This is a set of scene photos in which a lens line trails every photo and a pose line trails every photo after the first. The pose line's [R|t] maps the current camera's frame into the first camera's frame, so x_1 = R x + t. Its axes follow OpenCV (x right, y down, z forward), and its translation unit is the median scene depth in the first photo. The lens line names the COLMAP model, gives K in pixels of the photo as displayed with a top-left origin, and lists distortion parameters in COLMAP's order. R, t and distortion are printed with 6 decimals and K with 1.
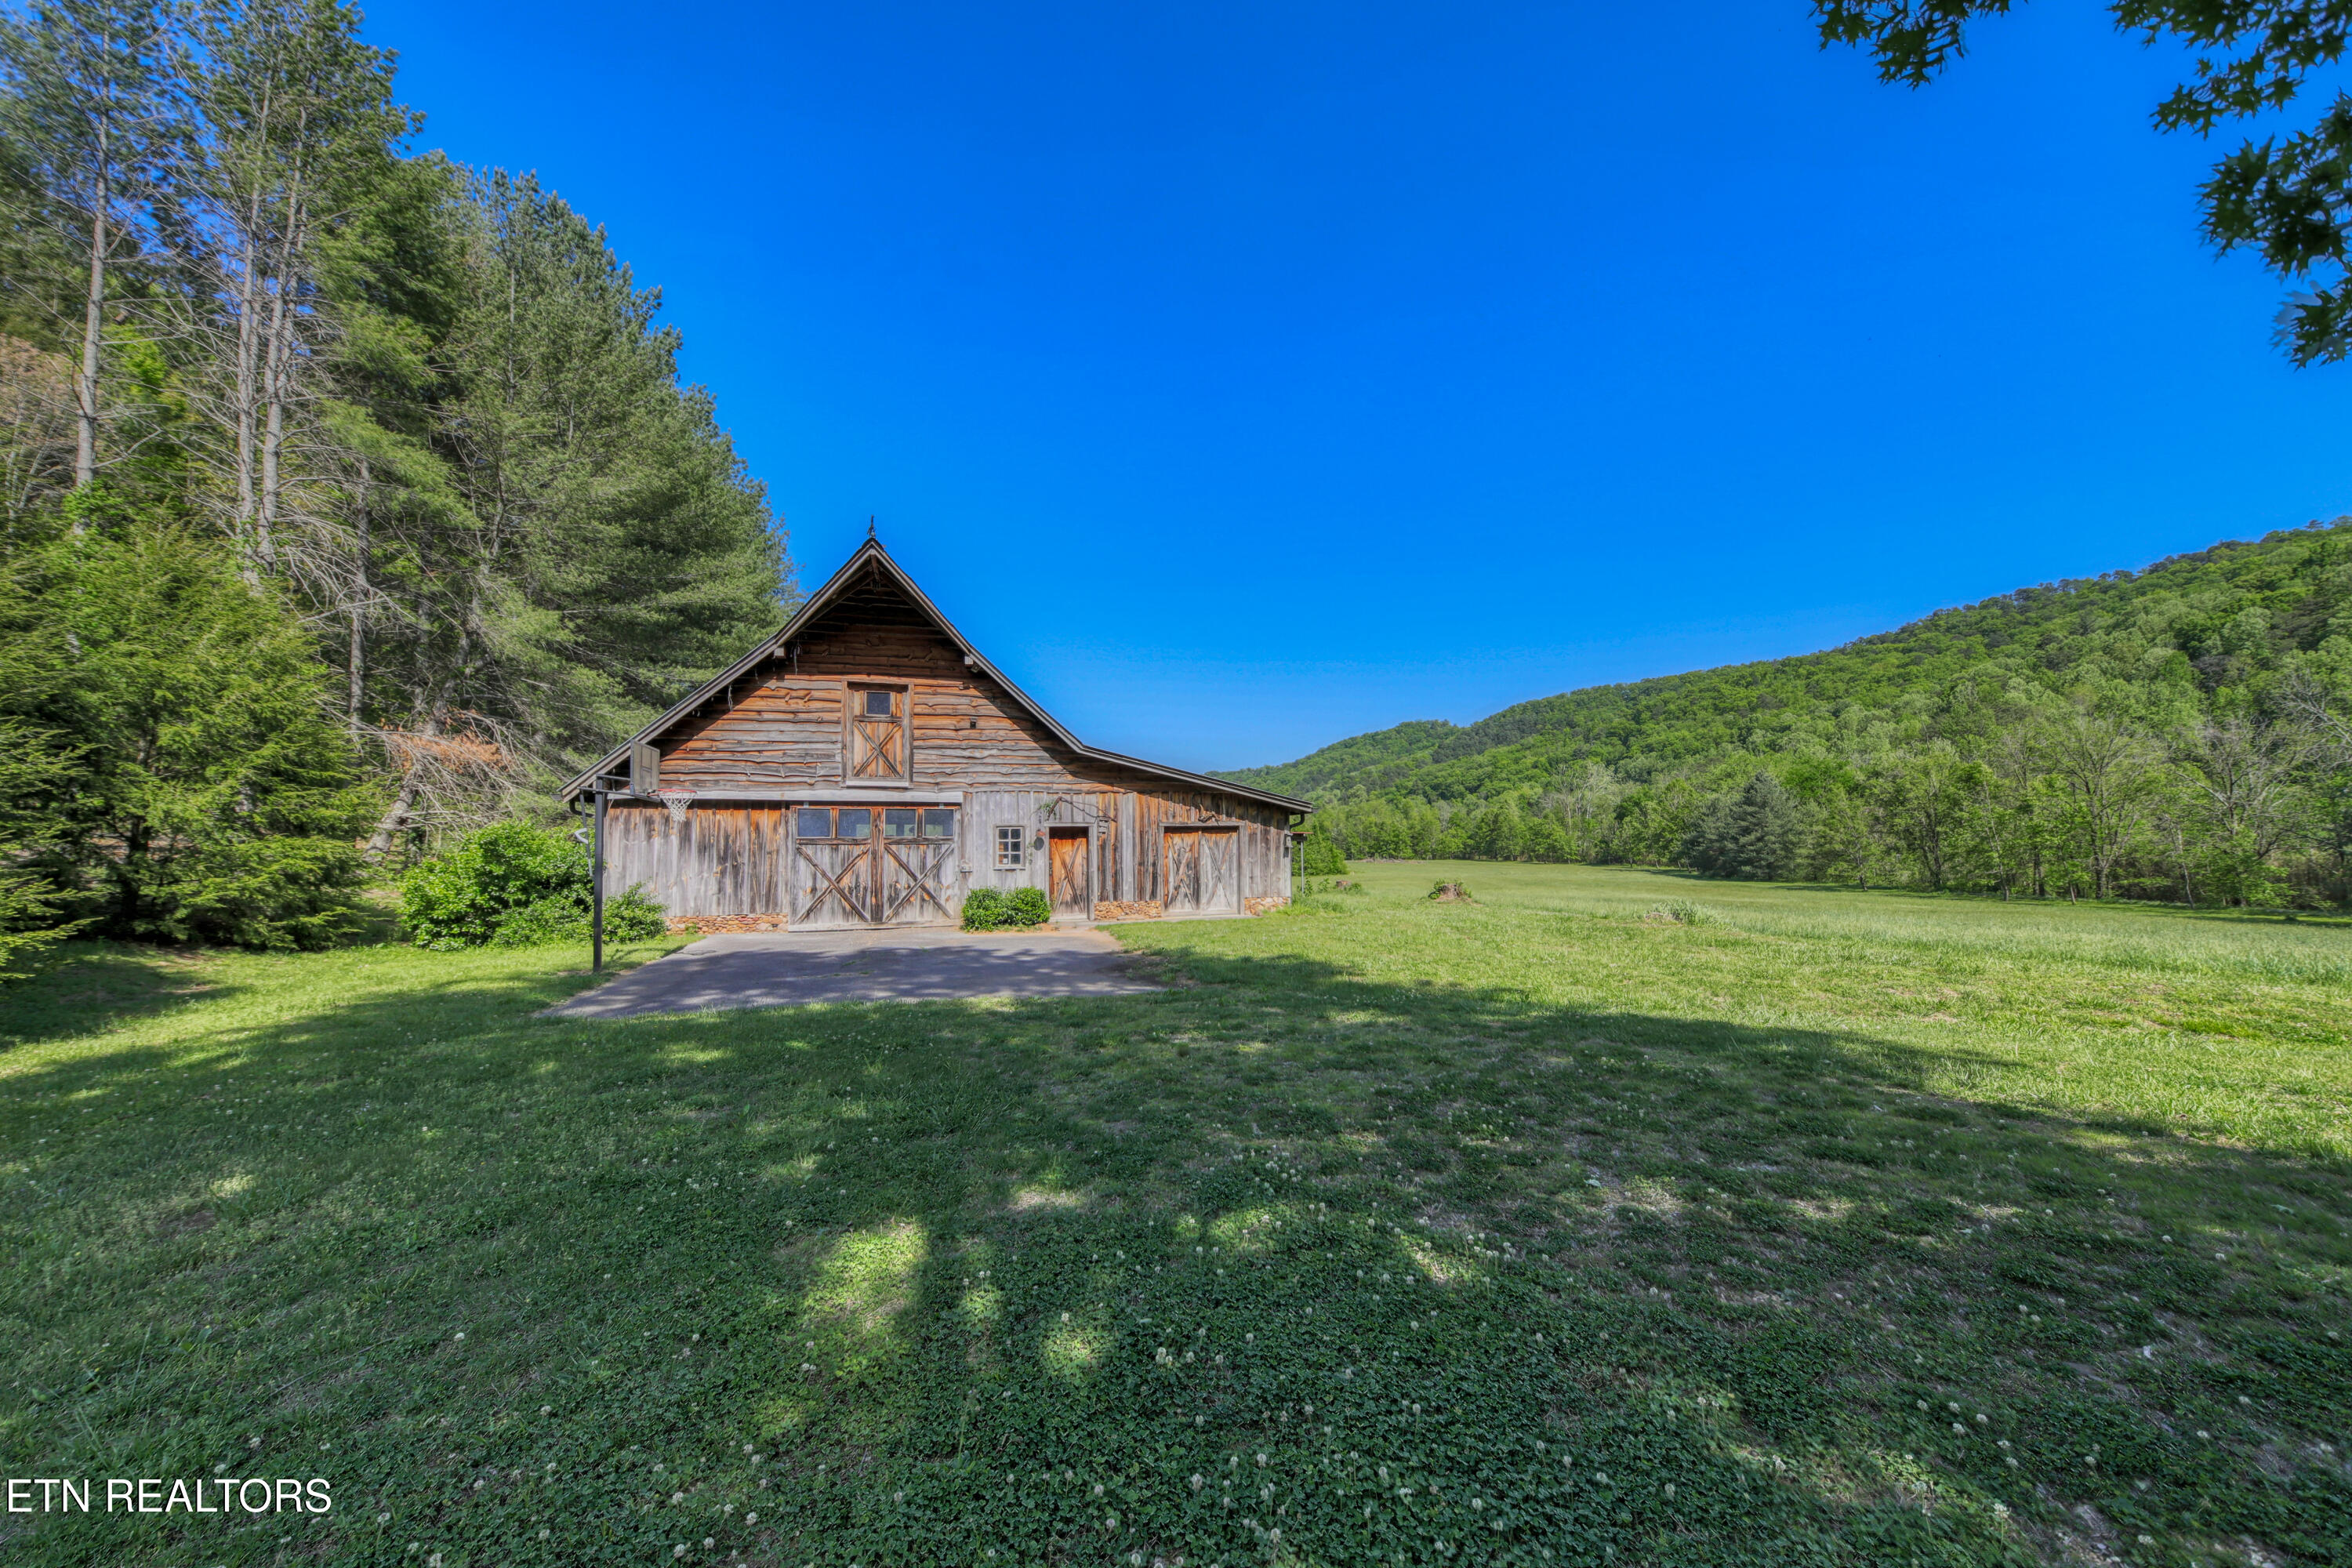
lens RADIAL K [[868.3, 0, 1176.8], [0, 868.3, 804.9], [0, 0, 1]] dist [0.020411, -0.008692]
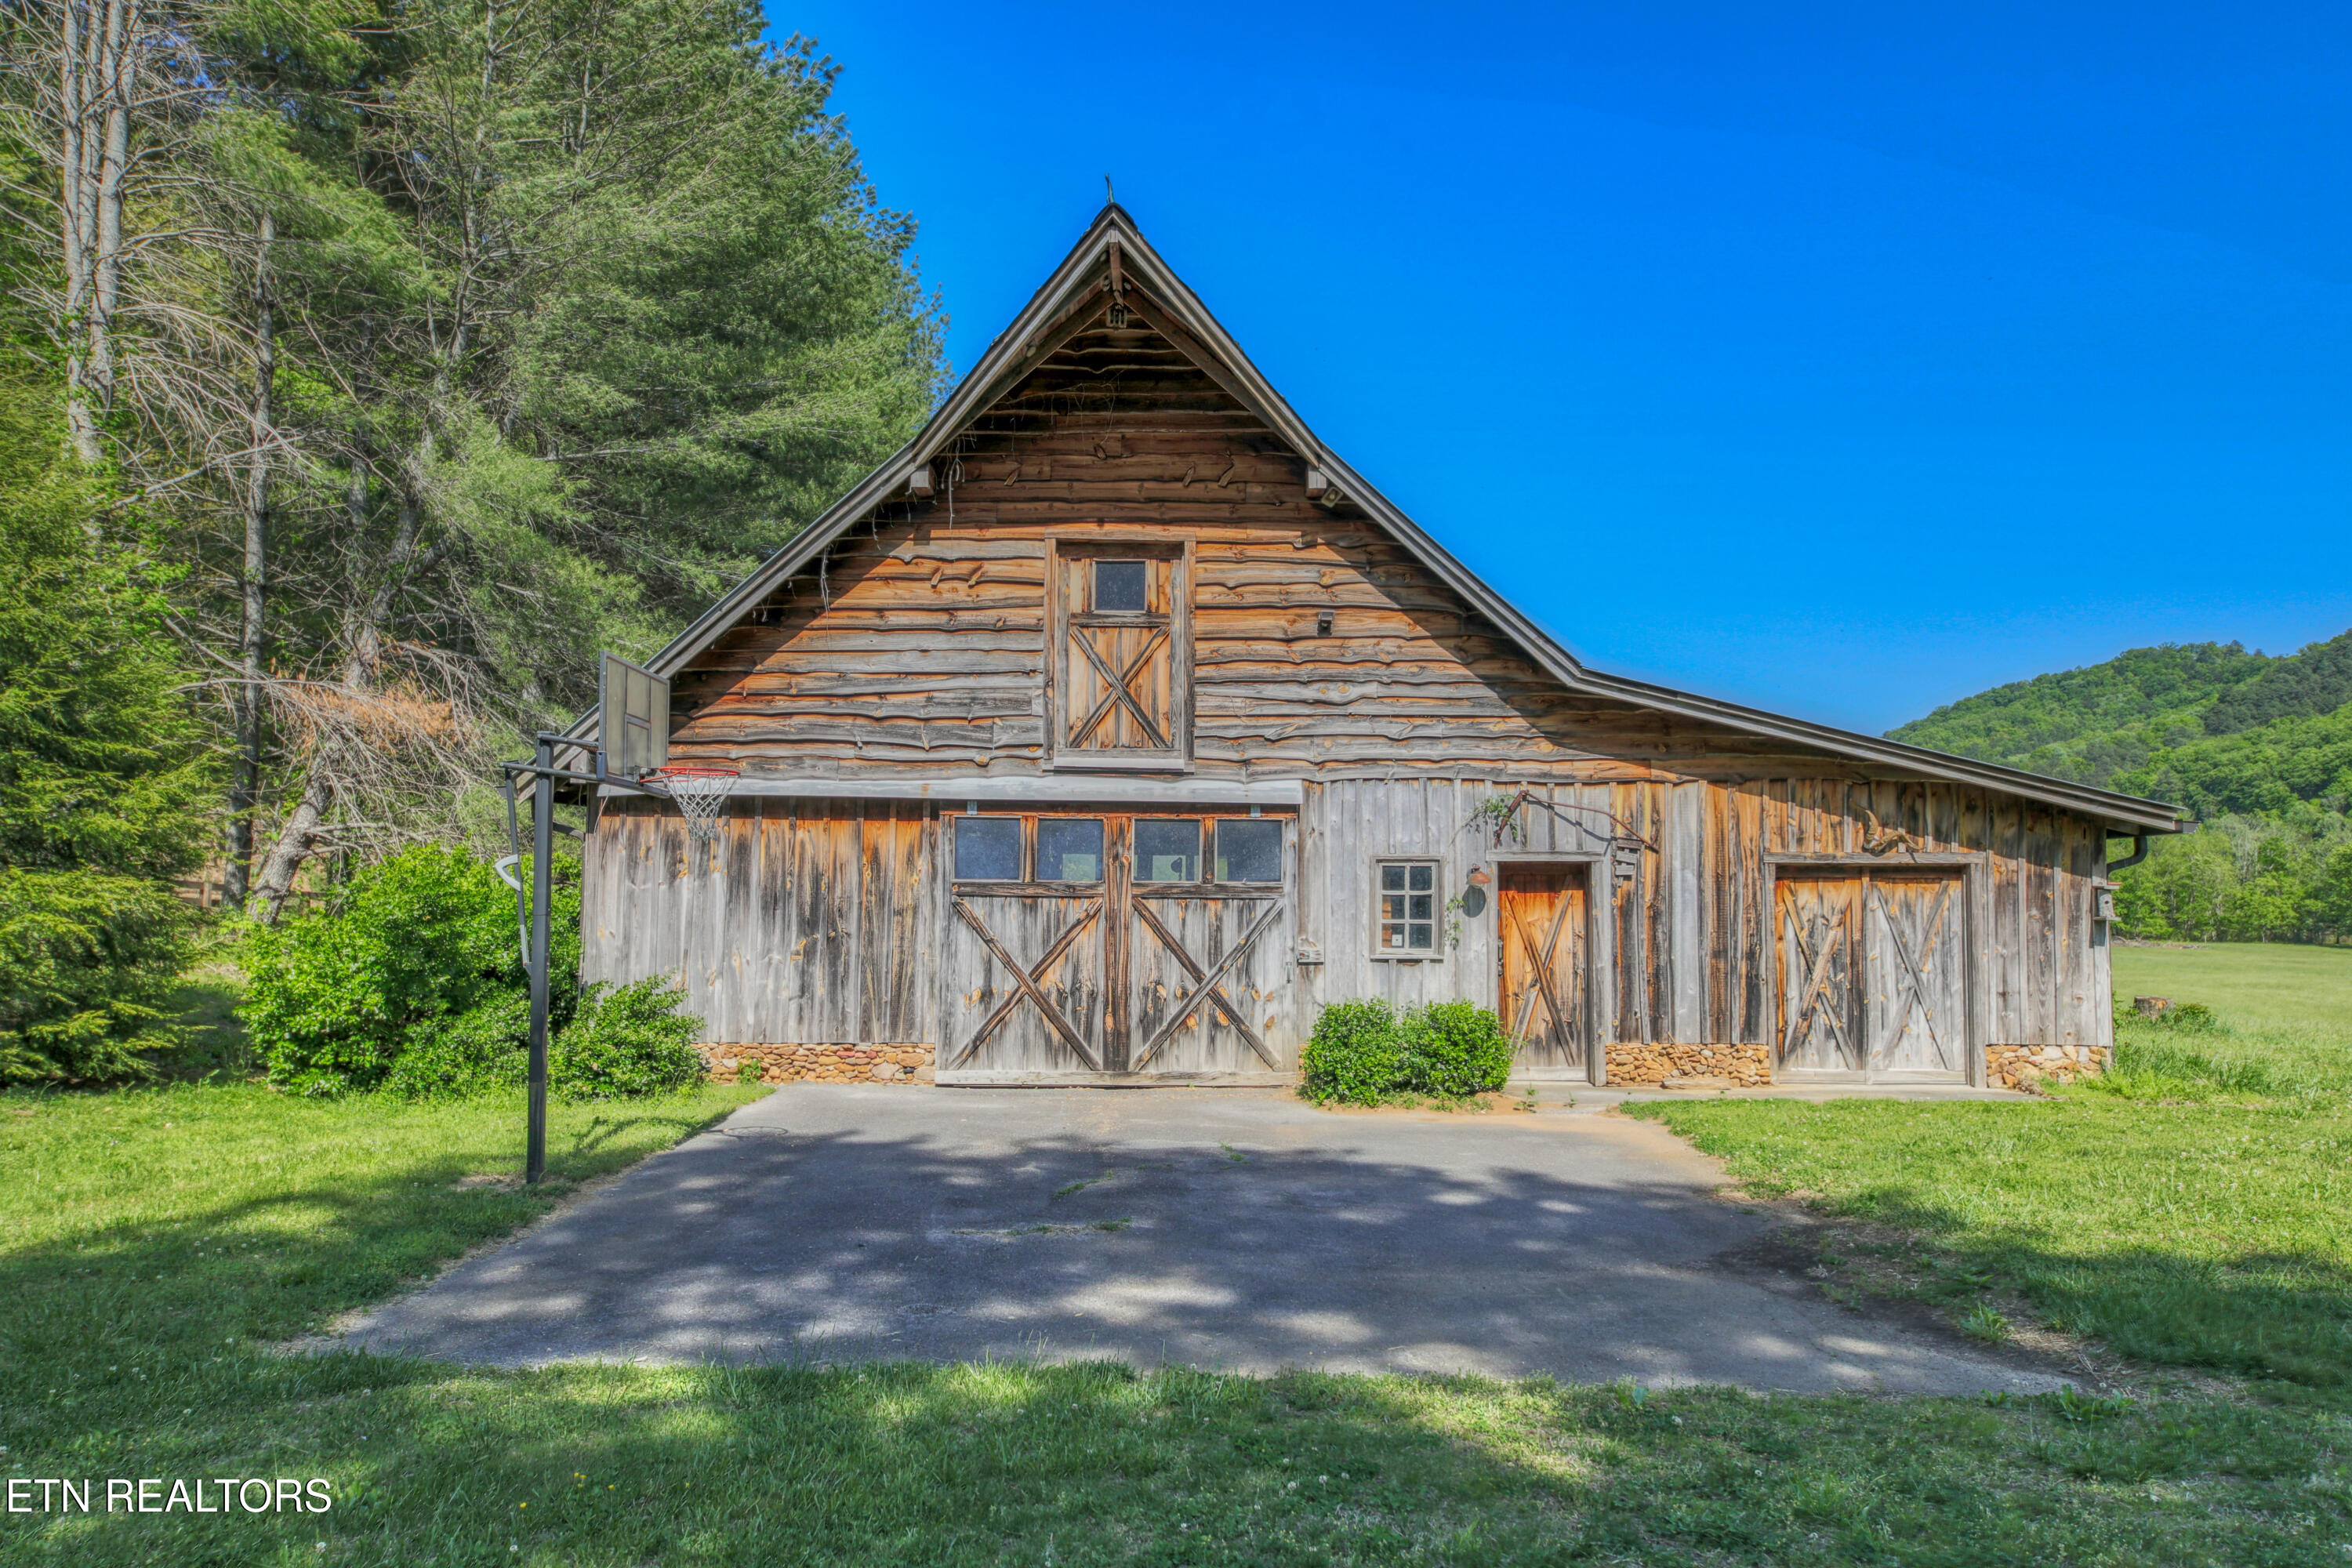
lens RADIAL K [[1607.9, 0, 1168.6], [0, 1607.9, 787.5], [0, 0, 1]] dist [0.026270, 0.002091]
pose [[0.961083, -0.003859, -0.276233, -0.082075], [-0.001989, 0.999780, -0.020887, 0.005382], [0.276253, 0.020623, 0.960864, 0.191244]]
